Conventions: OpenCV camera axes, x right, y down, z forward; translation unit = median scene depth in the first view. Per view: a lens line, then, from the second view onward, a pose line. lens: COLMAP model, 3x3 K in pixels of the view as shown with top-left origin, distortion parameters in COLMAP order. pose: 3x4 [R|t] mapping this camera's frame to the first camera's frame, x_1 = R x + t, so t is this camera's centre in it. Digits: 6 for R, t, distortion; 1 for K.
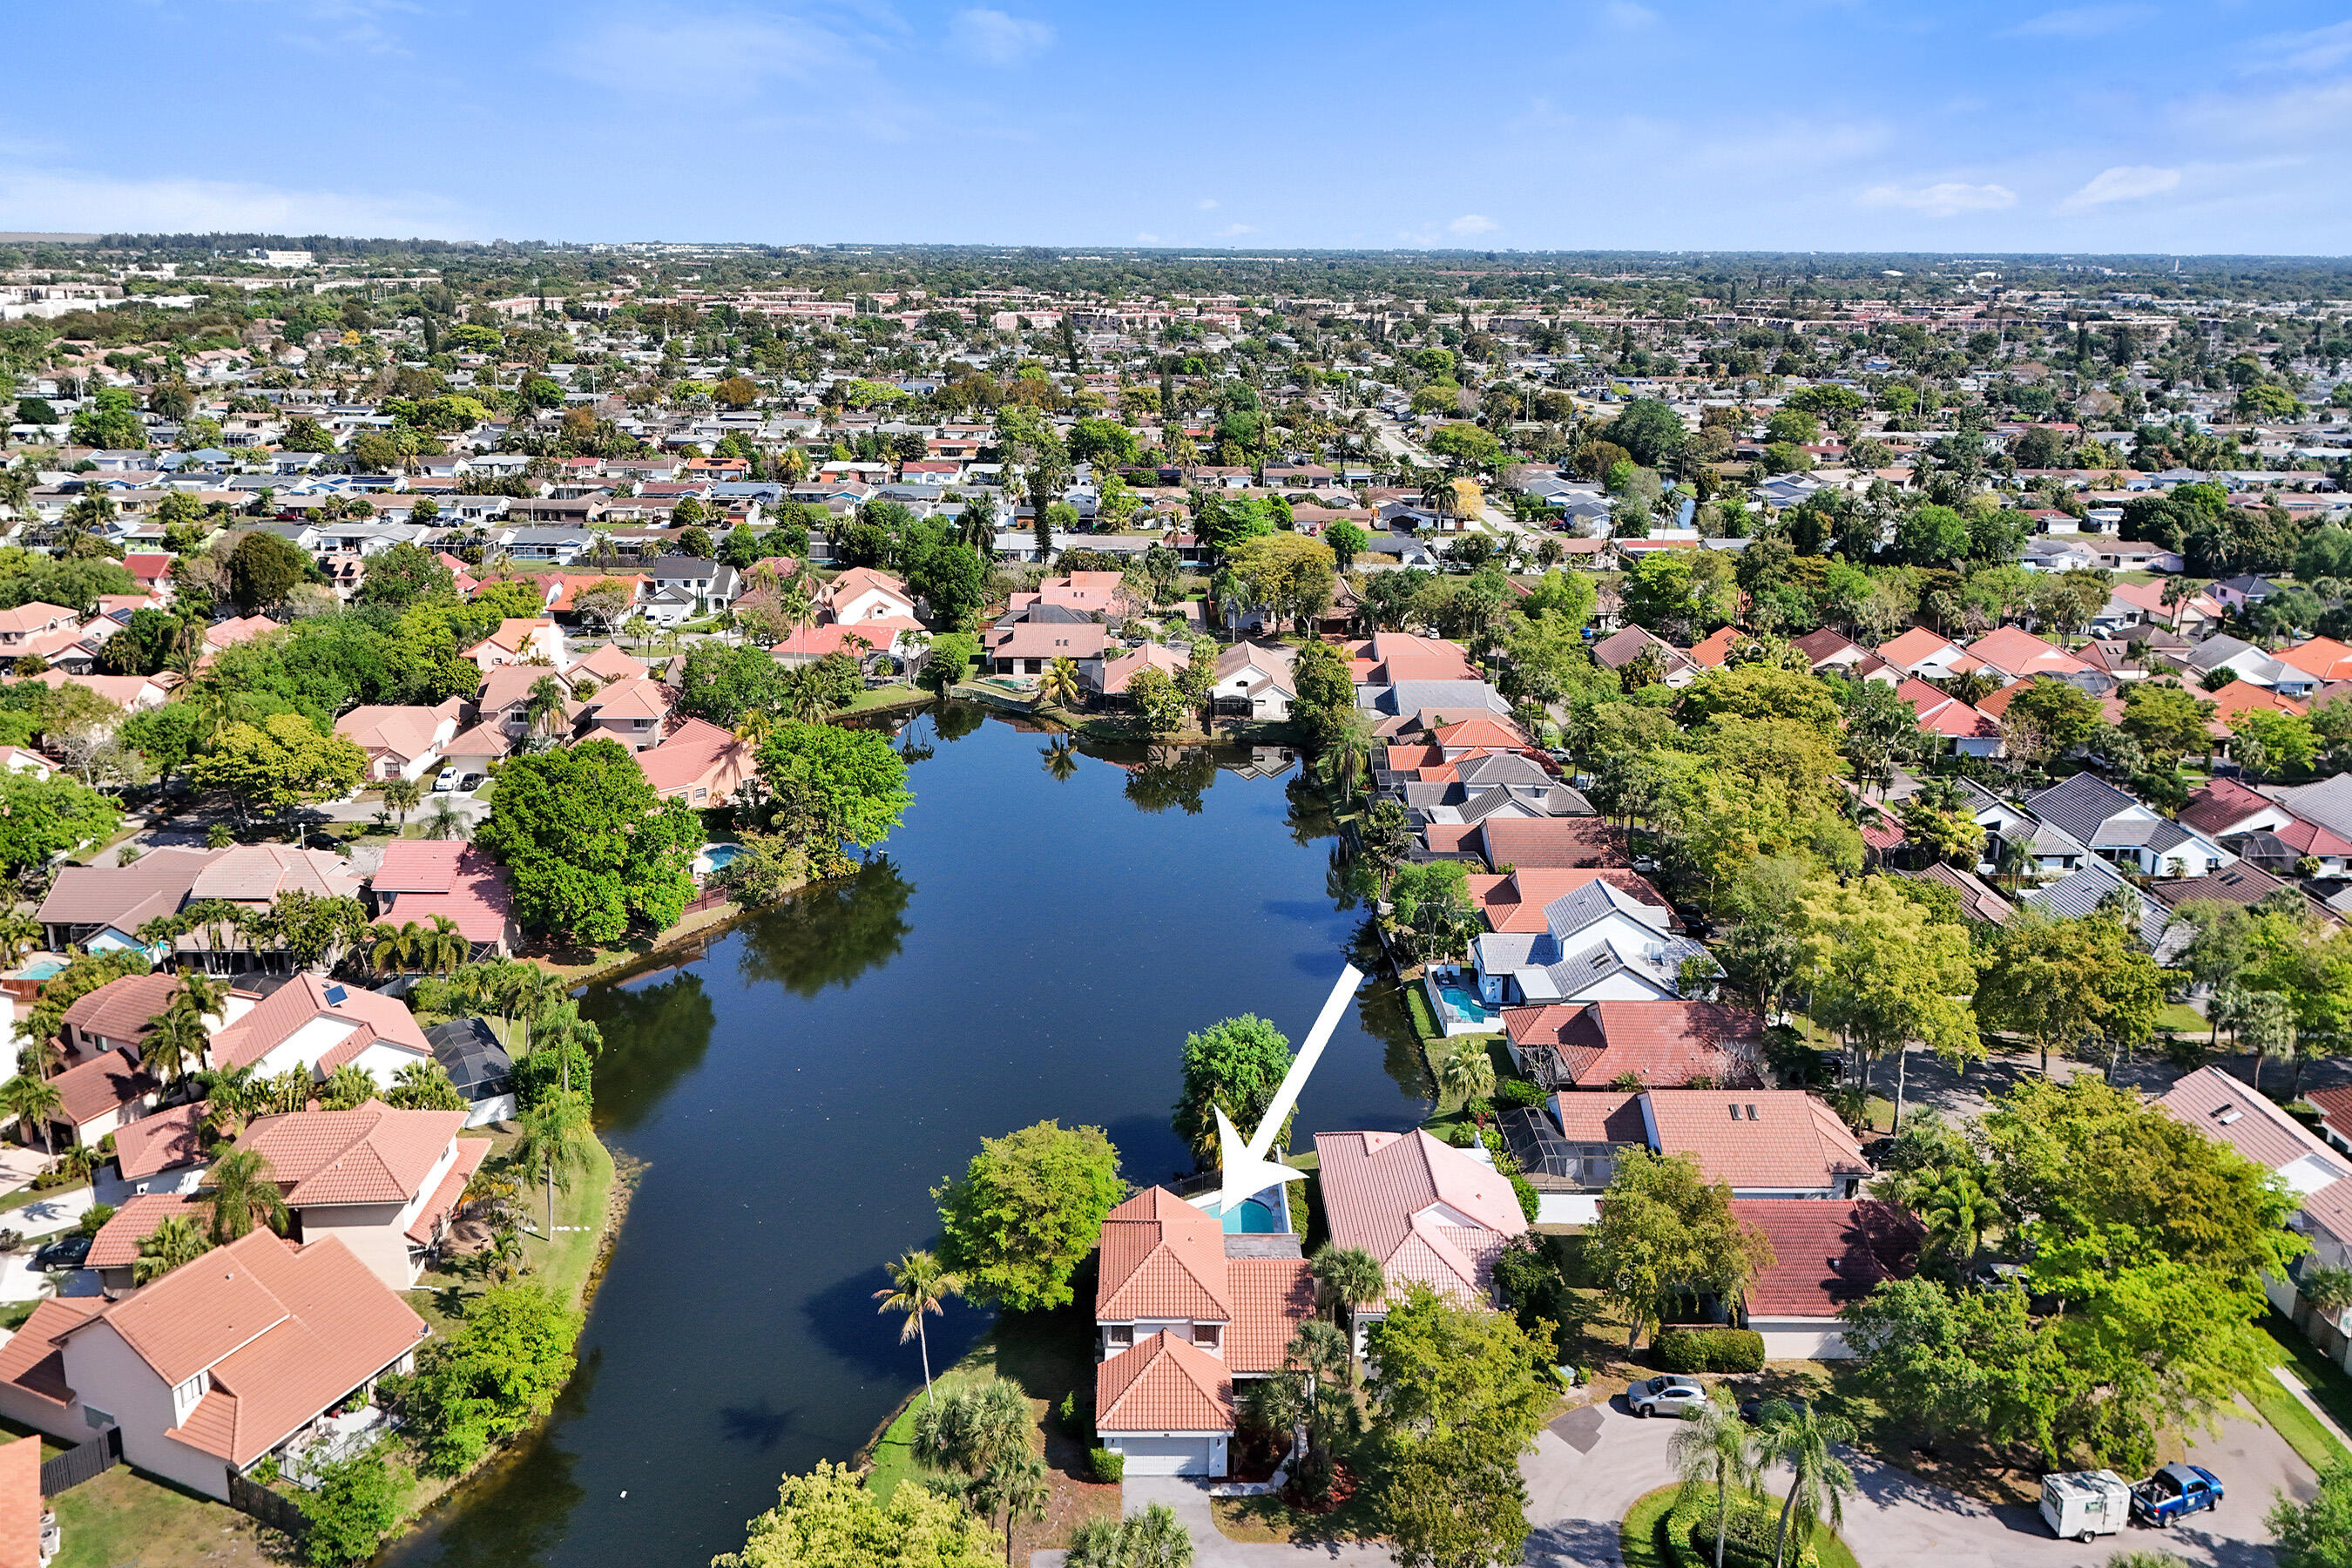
lens RADIAL K [[1656.2, 0, 1176.0], [0, 1656.2, 784.0], [0, 0, 1]] dist [0.066518, -0.059148]
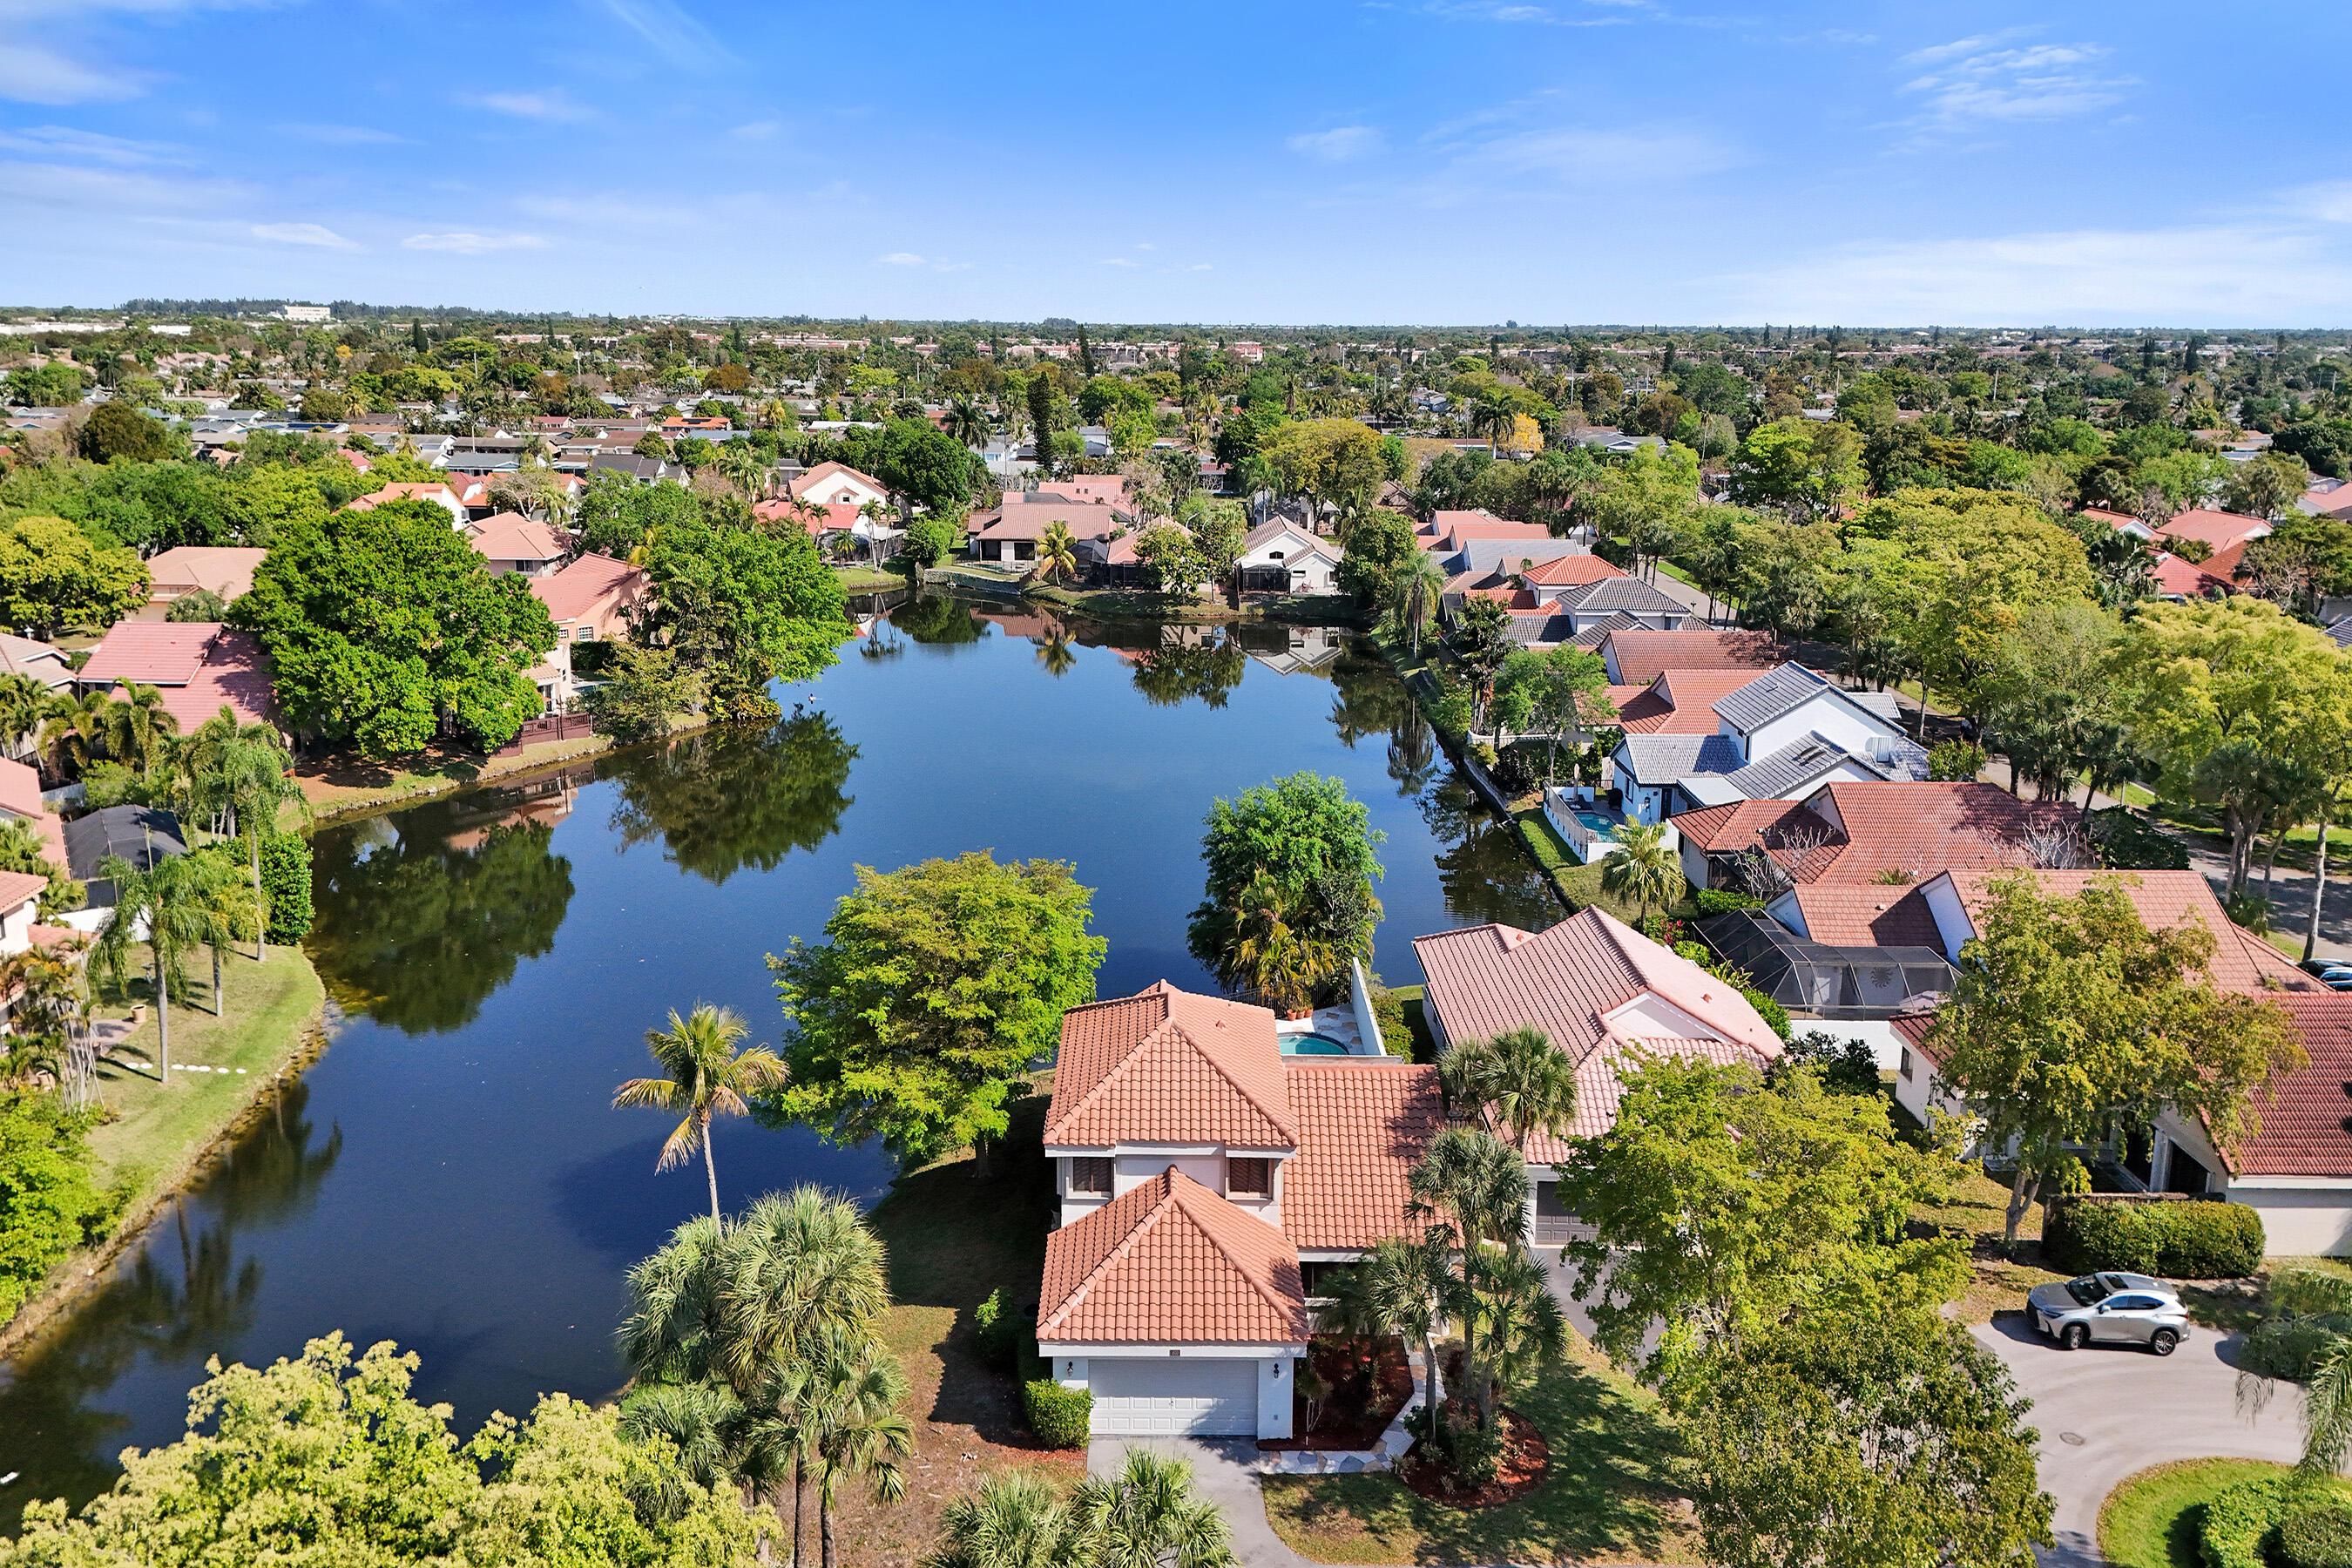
lens RADIAL K [[1664.2, 0, 1185.2], [0, 1664.2, 786.2], [0, 0, 1]] dist [0.062228, -0.045729]
pose [[0.999972, 0.004844, -0.005664, -0.000161], [-0.005074, 0.999135, -0.041281, 0.137947], [0.005459, 0.041309, 0.999132, 0.280036]]
